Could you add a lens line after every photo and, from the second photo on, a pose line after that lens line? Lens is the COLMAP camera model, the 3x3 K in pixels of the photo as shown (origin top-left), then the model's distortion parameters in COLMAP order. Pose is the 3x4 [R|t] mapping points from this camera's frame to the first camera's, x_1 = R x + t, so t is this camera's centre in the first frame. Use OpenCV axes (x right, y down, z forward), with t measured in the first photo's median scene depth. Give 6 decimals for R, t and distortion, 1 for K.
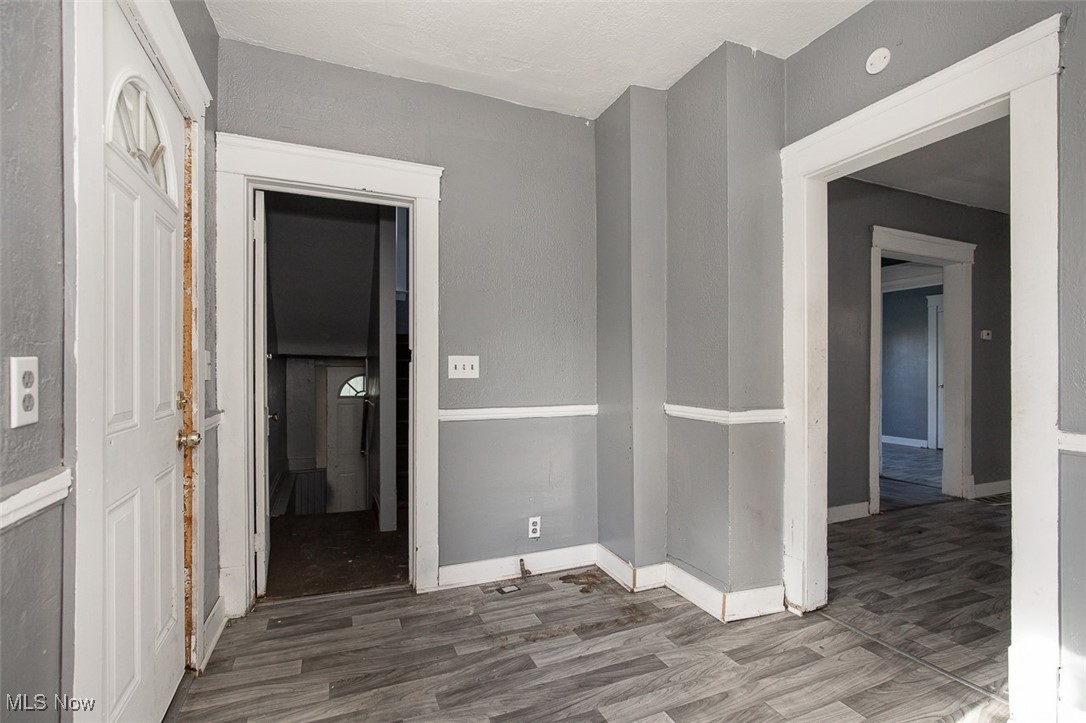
lens RADIAL K [[499.8, 0, 536.9], [0, 499.8, 370.7], [0, 0, 1]] dist [-0.009390, 0.000874]
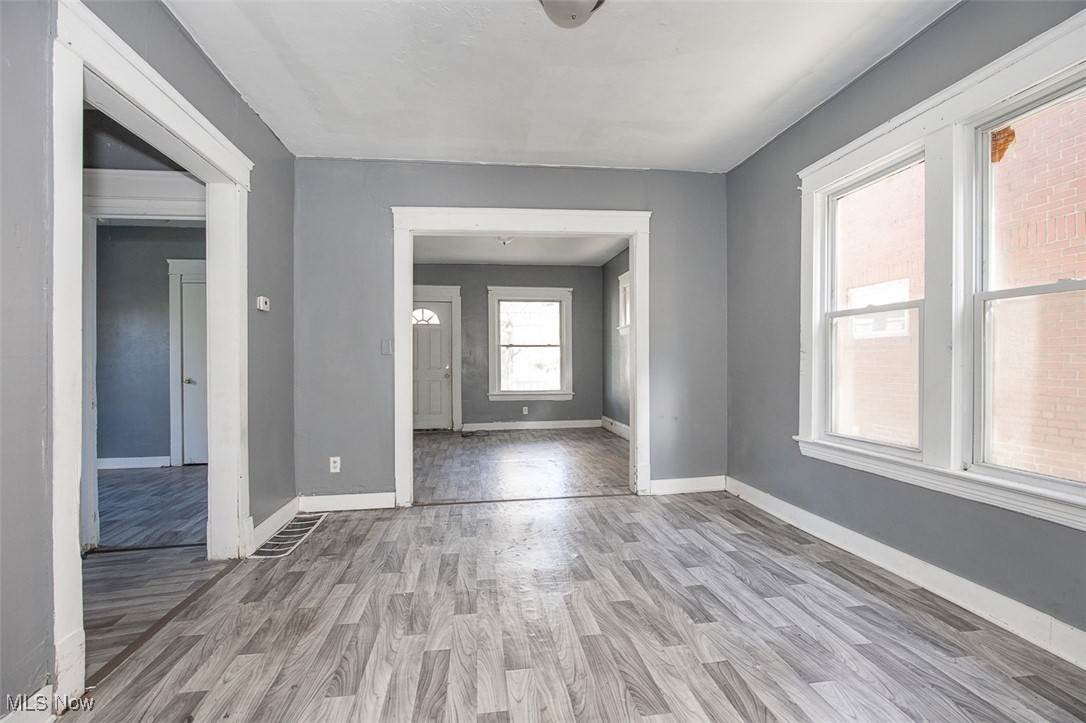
lens RADIAL K [[499.8, 0, 553.3], [0, 499.8, 367.4], [0, 0, 1]] dist [-0.009390, 0.000874]
pose [[0.229297, -0.007832, 0.973325, 0.275952], [0.004663, 0.999965, 0.006948, 0.010983], [-0.973345, 0.002946, 0.229326, 0.381997]]
